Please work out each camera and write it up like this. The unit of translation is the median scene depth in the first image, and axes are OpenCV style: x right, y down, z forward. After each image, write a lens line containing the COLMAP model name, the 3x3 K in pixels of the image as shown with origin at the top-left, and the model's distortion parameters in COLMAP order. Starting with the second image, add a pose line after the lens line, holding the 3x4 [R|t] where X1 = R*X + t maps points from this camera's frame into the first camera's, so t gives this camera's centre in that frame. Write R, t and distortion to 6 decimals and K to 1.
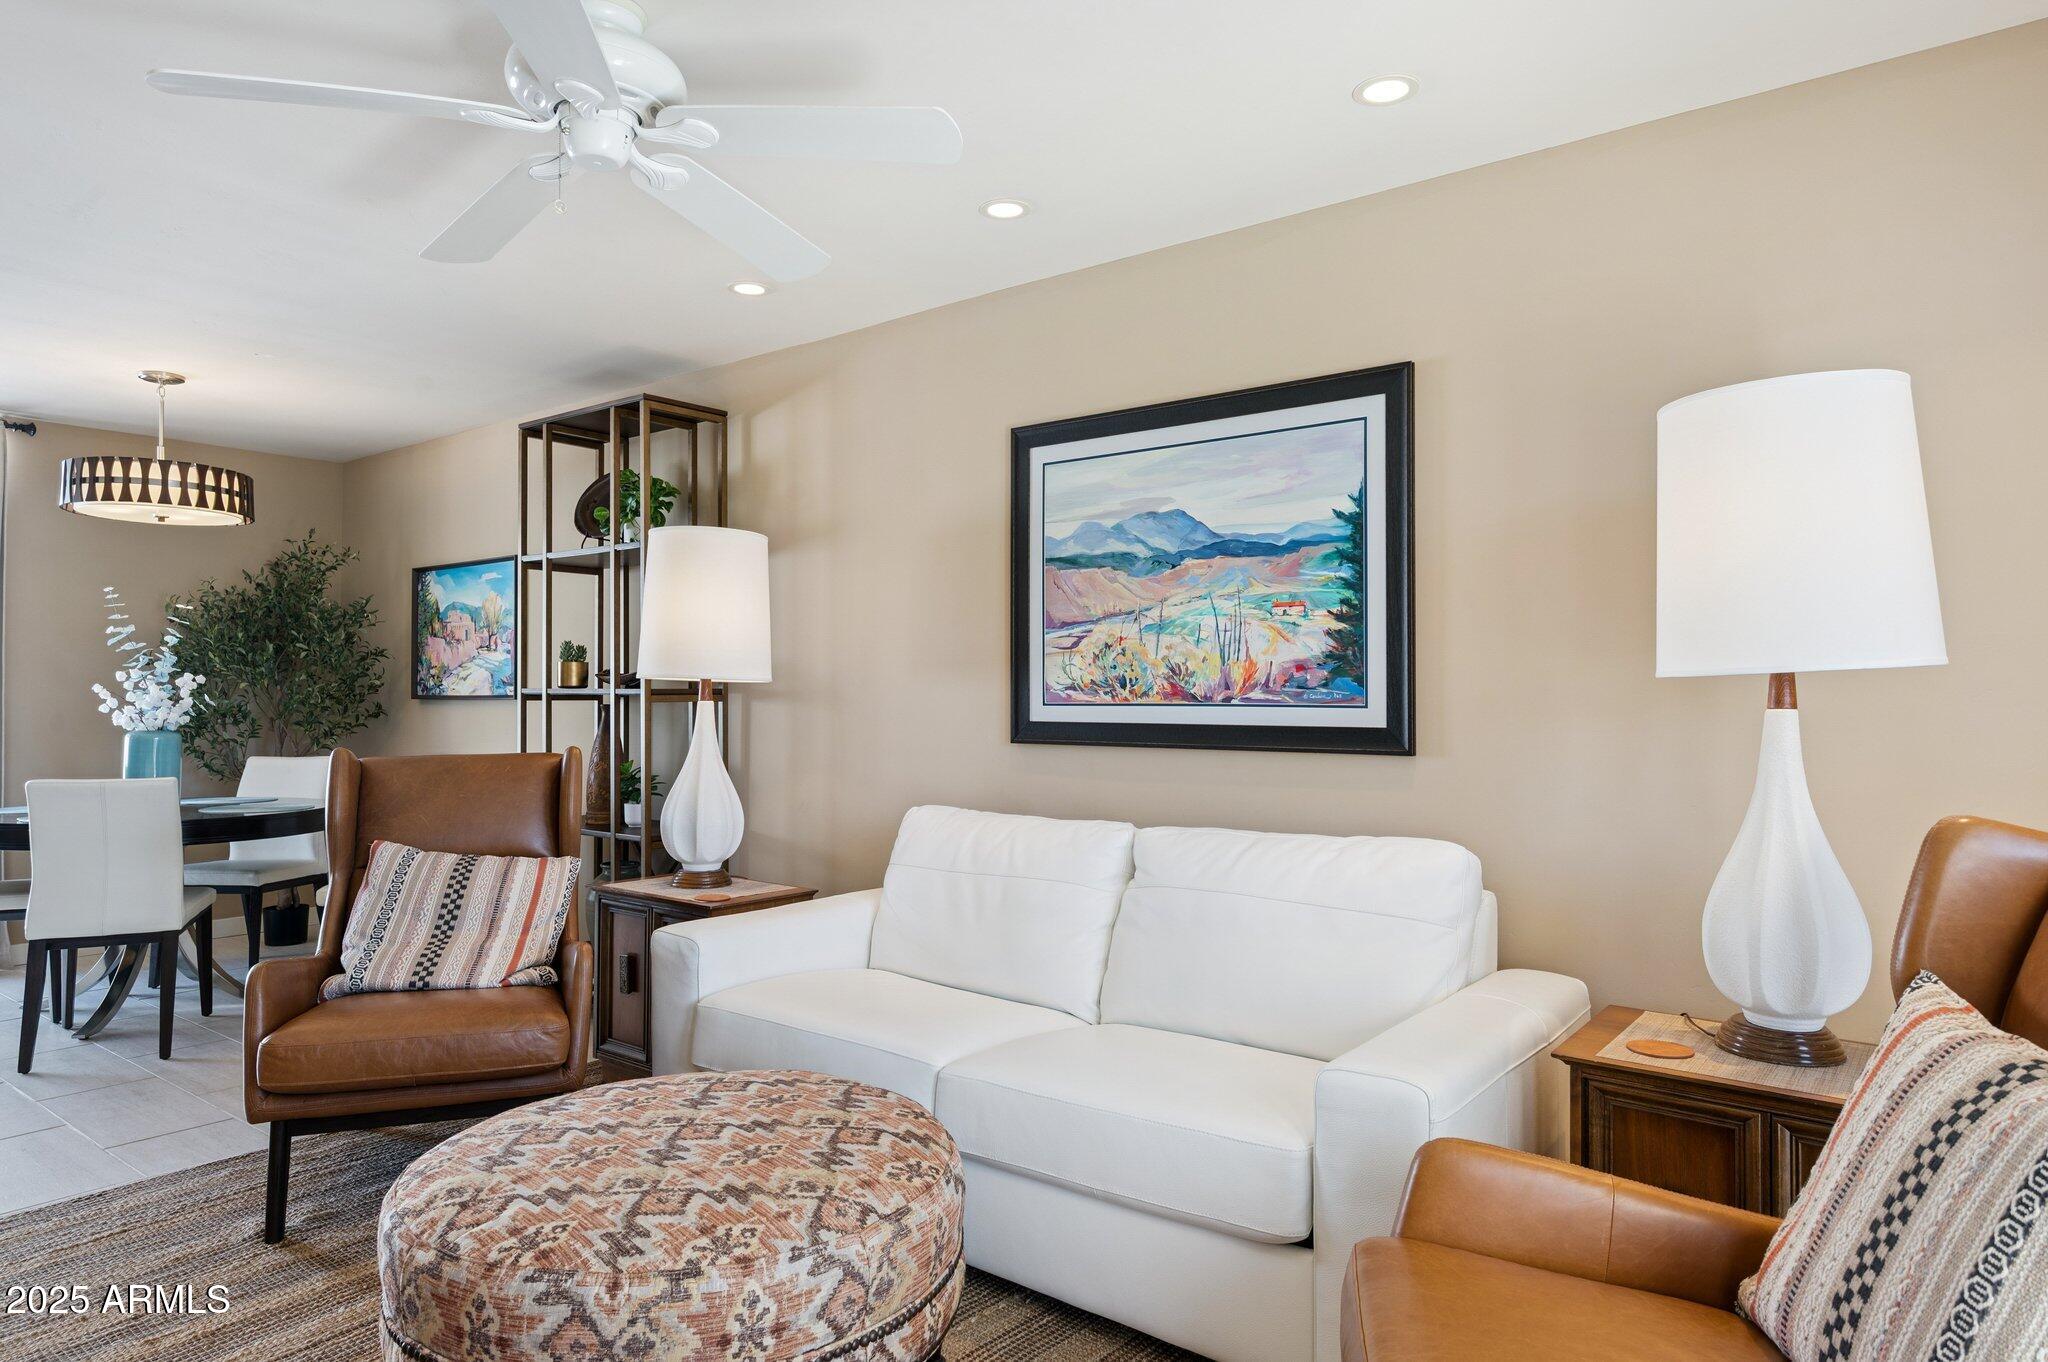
lens RADIAL K [[1229.2, 0, 1024.0], [0, 1229.2, 681.0], [0, 0, 1]] dist [-0.003704, -0.001949]
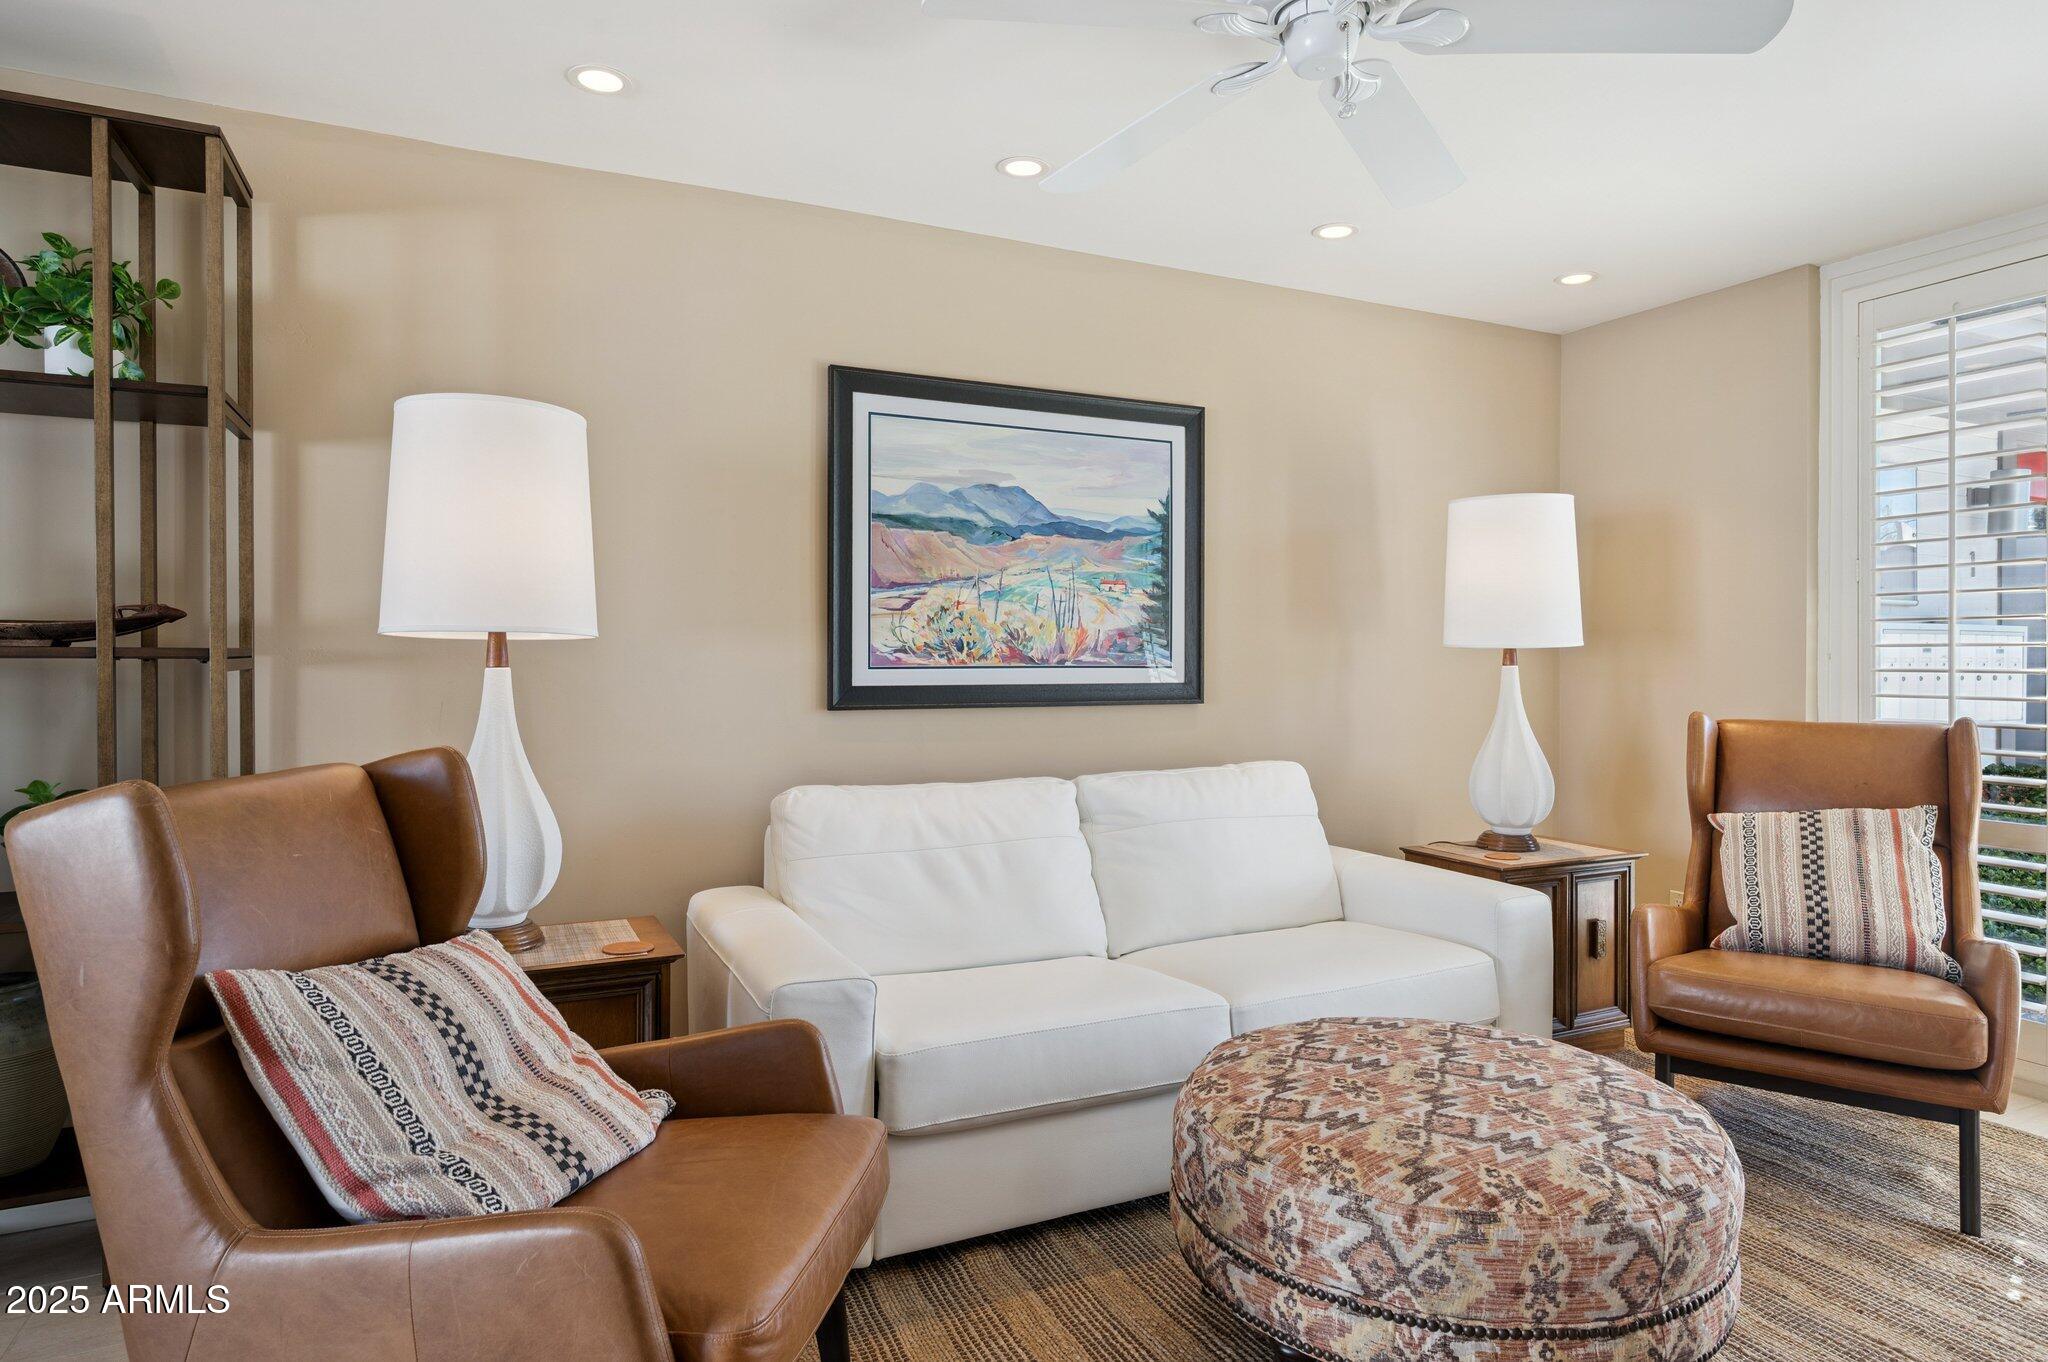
lens RADIAL K [[1173.2, 0, 1035.9], [0, 1173.2, 660.2], [0, 0, 1]] dist [-0.001063, 0.000391]
pose [[0.436695, -0.003270, 0.899604, -0.788924], [-0.011336, 0.999894, 0.009138, 0.003752], [-0.899538, -0.014188, 0.436612, 0.524786]]
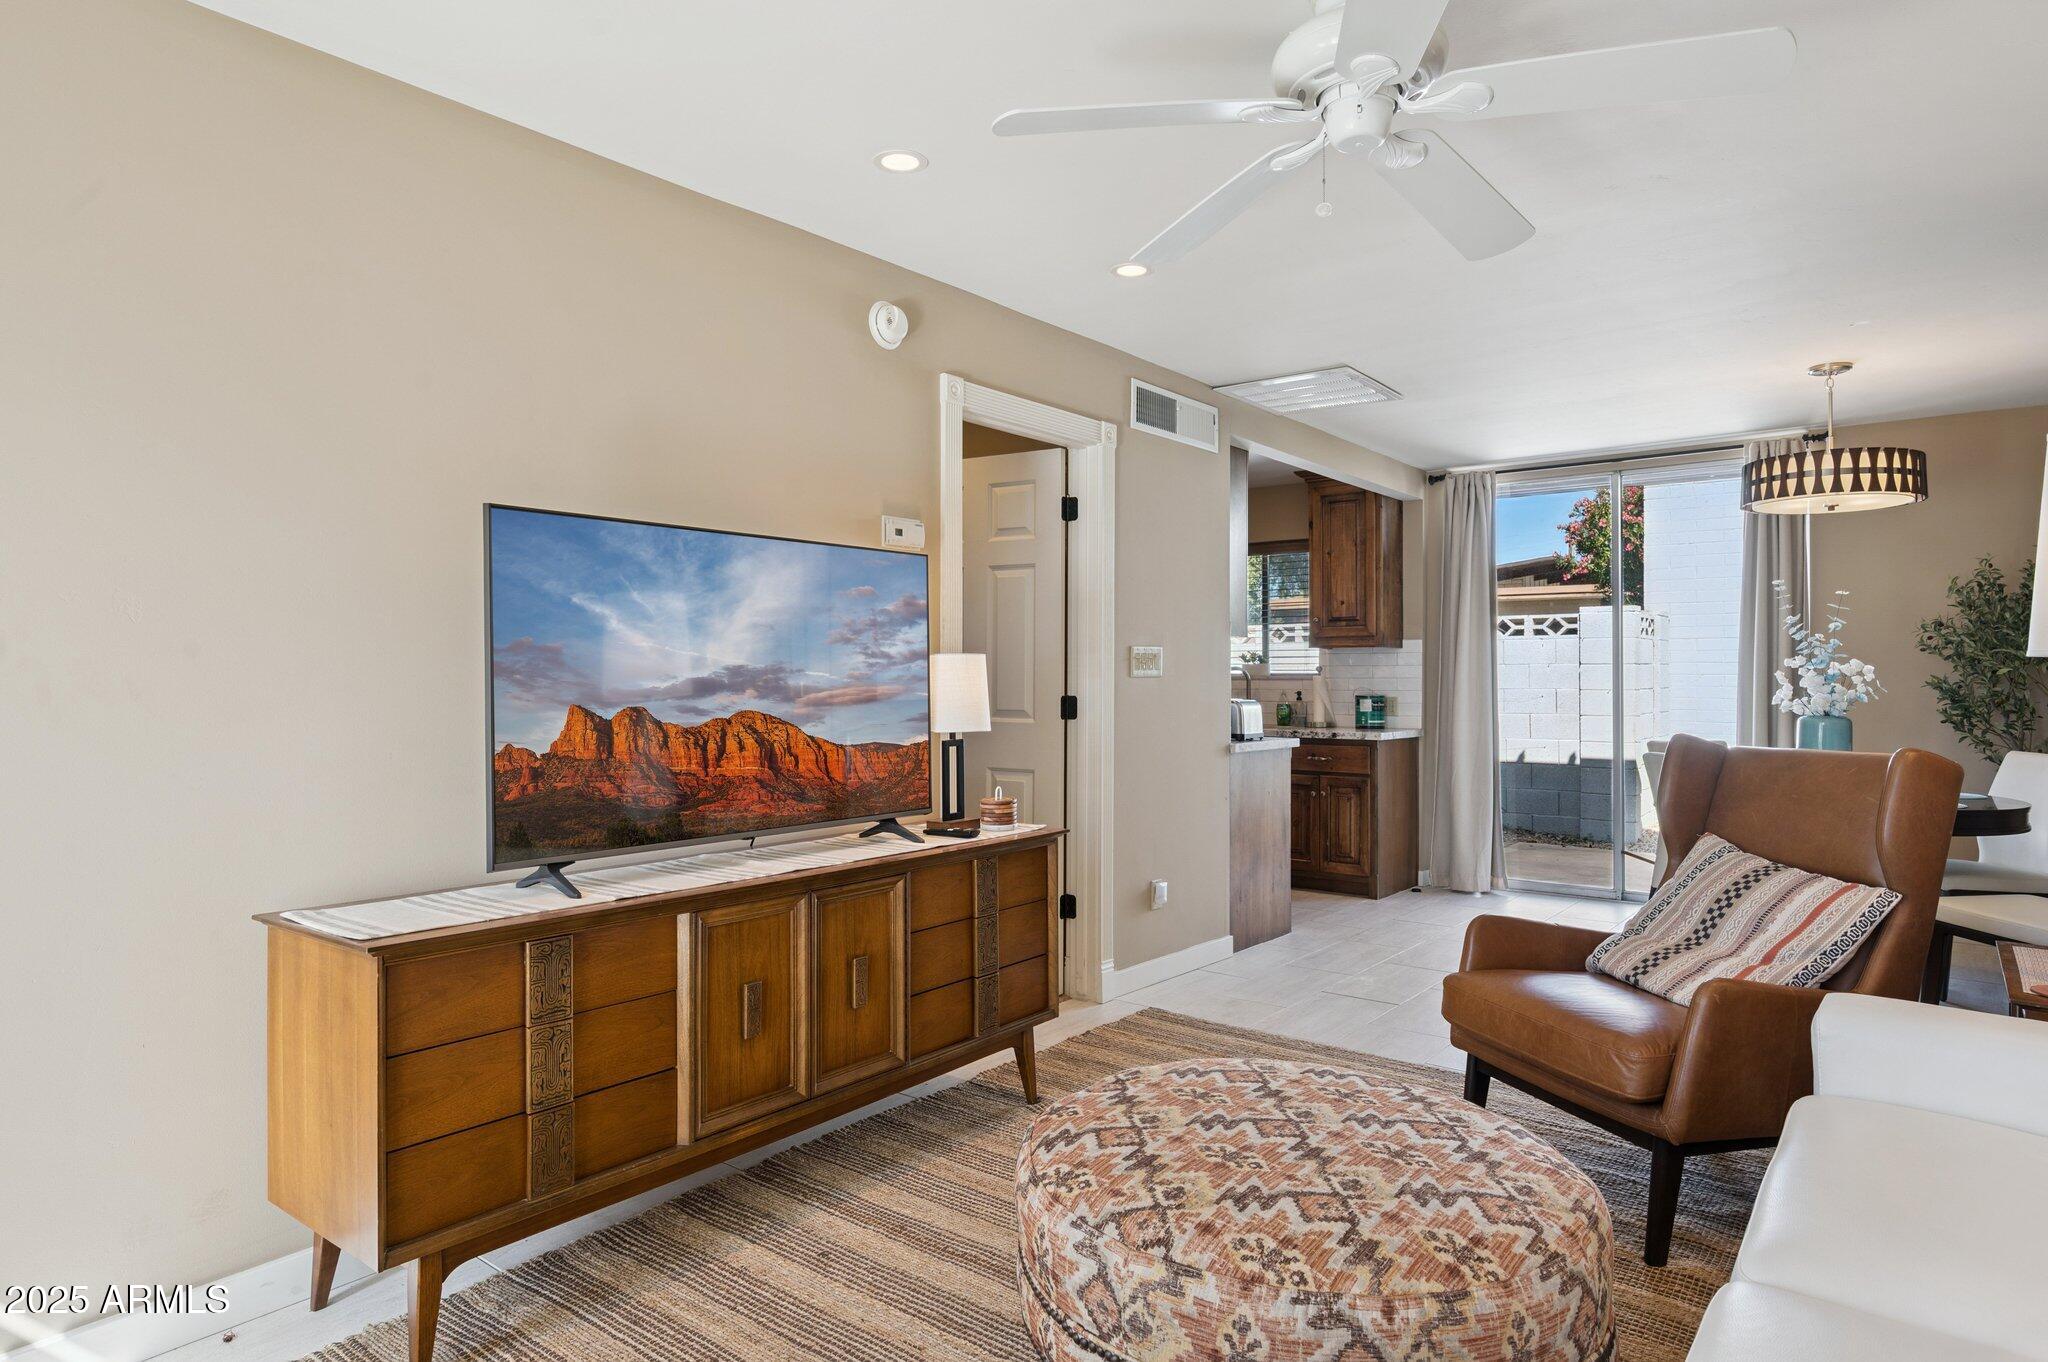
lens RADIAL K [[1263.5, 0, 1089.2], [0, 1263.5, 646.9], [0, 0, 1]] dist [0.001812, 0.001098]
pose [[0.059575, 0.005097, -0.998211, 0.419797], [-0.027939, 0.999604, 0.003436, -0.005700], [0.997833, 0.027685, 0.059694, 0.459828]]
